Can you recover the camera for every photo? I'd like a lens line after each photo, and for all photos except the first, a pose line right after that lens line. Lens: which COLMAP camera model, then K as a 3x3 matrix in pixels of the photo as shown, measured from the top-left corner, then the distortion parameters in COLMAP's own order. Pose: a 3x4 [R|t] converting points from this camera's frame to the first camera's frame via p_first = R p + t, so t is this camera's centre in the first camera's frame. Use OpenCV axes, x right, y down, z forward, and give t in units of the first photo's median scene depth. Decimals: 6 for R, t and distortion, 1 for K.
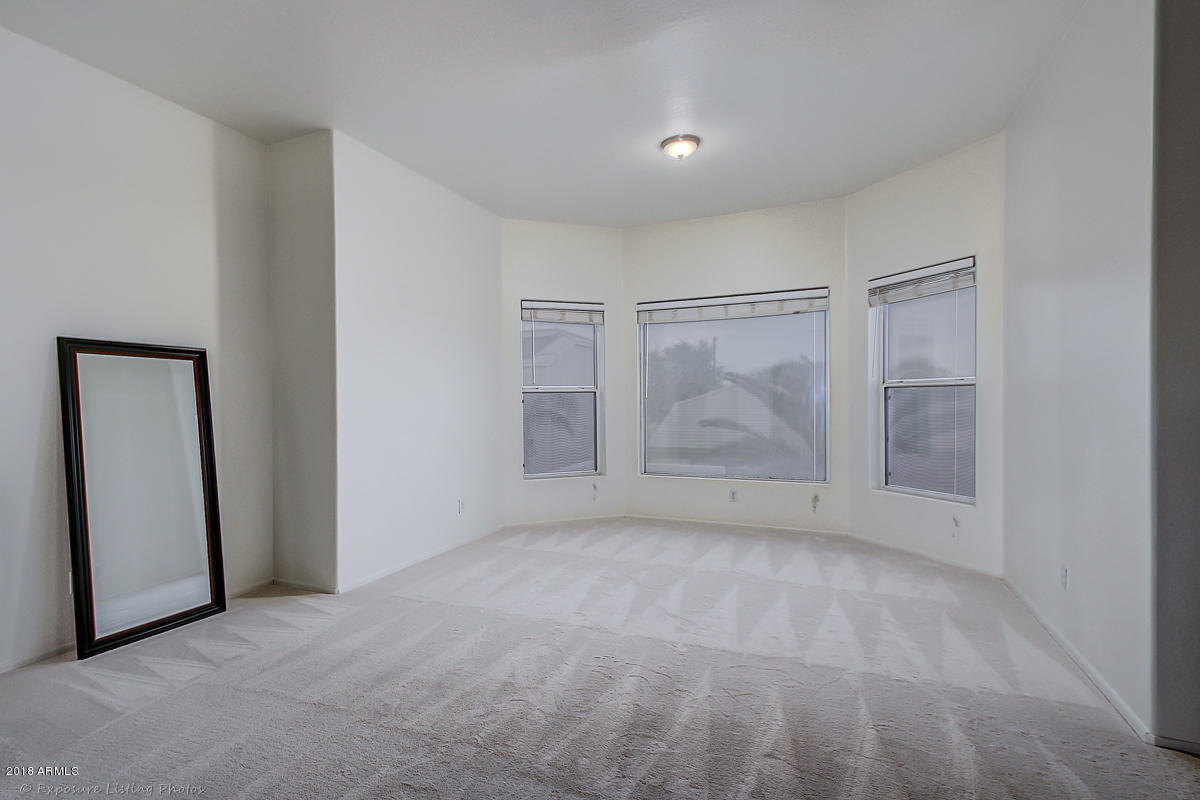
lens RADIAL K [[558.8, 0, 598.4], [0, 558.8, 408.0], [0, 0, 1]] dist [0.002949, 0.000027]
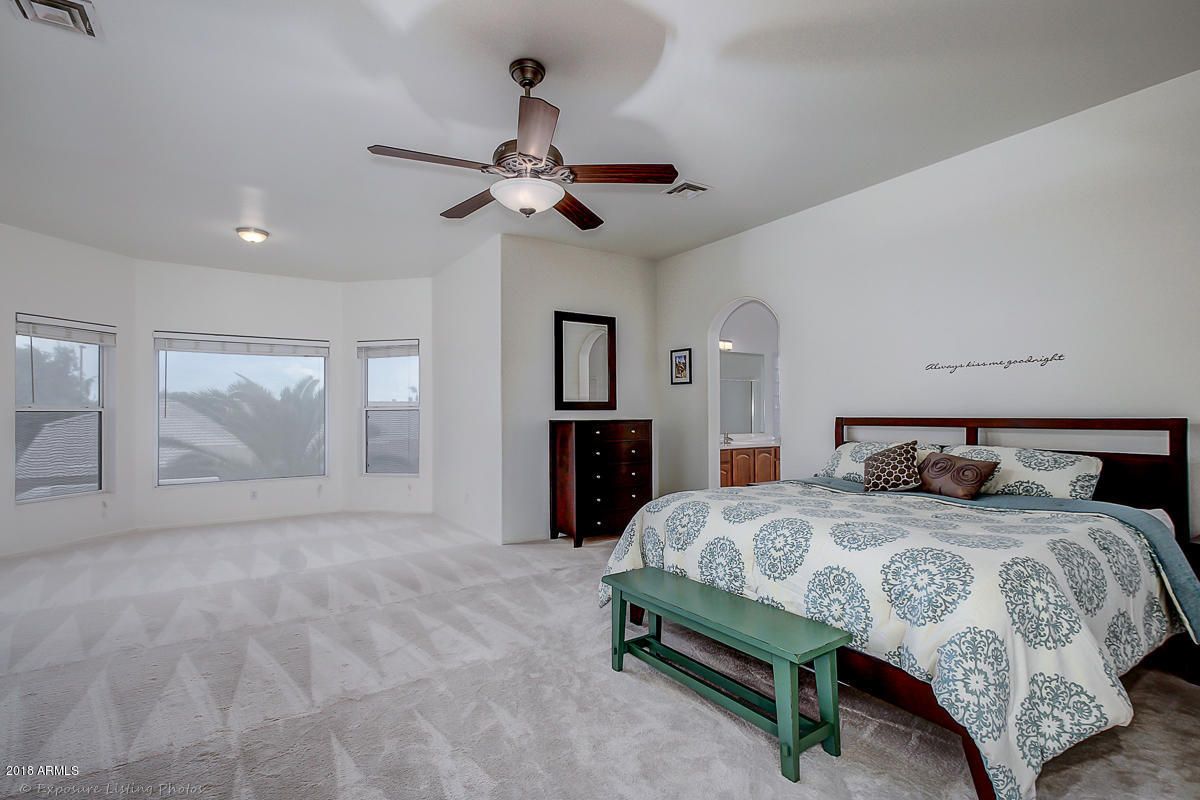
lens RADIAL K [[558.8, 0, 599.4], [0, 558.8, 405.9], [0, 0, 1]] dist [0.002949, 0.000027]
pose [[0.510392, 0.017727, 0.859759, -0.497128], [0.013812, 0.999490, -0.028808, 0.004072], [-0.859831, 0.026578, 0.509886, -0.355766]]
